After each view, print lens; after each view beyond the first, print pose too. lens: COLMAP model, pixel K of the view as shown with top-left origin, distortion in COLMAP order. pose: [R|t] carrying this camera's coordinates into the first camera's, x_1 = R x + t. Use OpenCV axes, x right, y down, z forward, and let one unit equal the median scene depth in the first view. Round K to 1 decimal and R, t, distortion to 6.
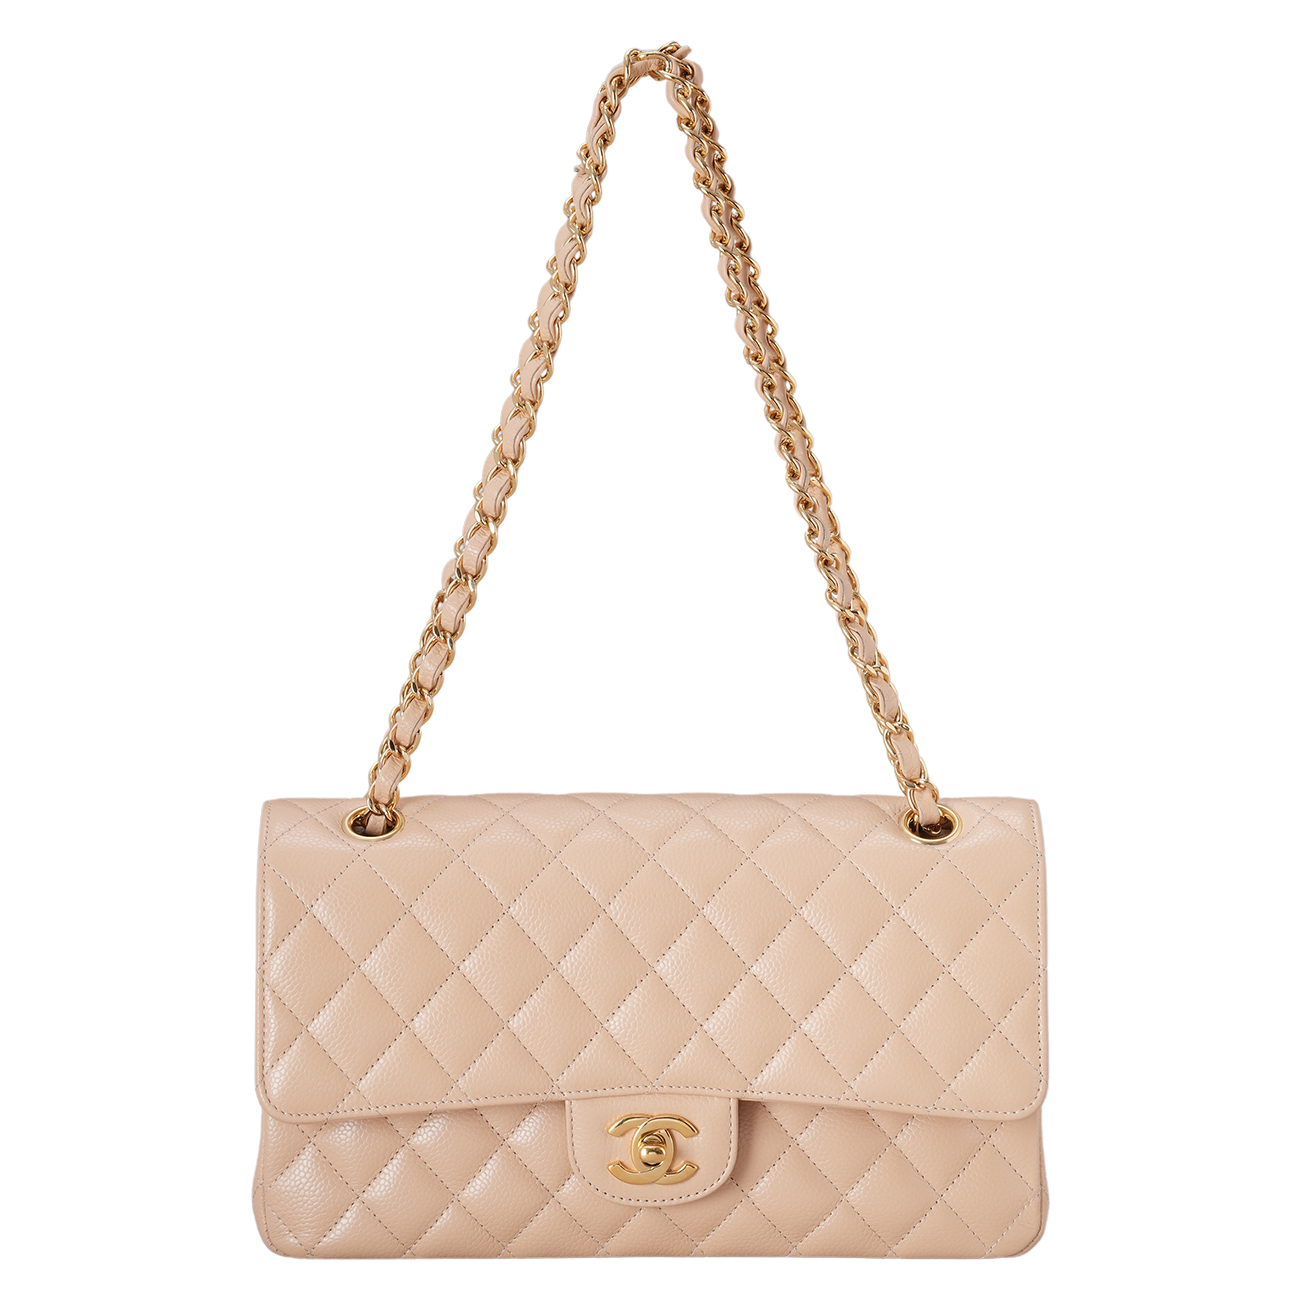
lens RADIAL K [[5015.1, 0, 650.0], [0, 5015.1, 650.0], [0, 0, 1]] dist [0.807346, -2.352194]
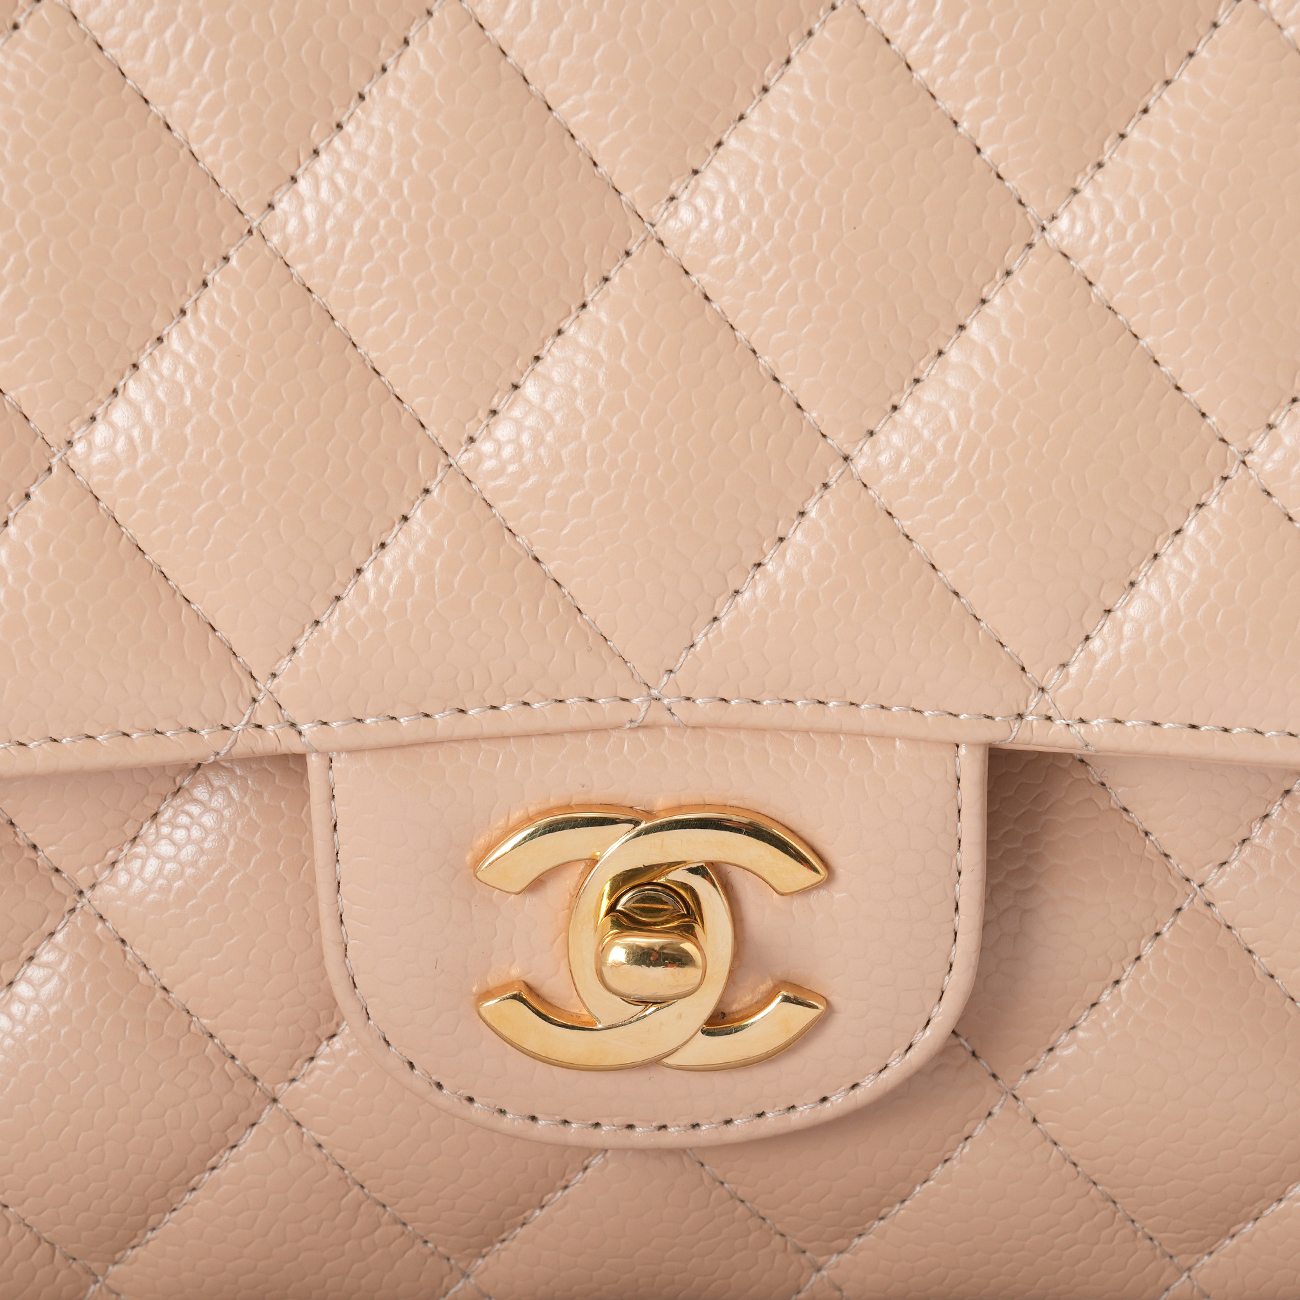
lens RADIAL K [[5688.3, 0, 647.7], [0, 5688.3, 1002.0], [0, 0, 1]] dist [0.179857, 1.690522]
pose [[0.999996, -0.002853, 0.000332, 0.000198], [0.002735, 0.981085, 0.193558, 0.046314], [-0.000878, -0.193556, 0.981089, 0.718178]]
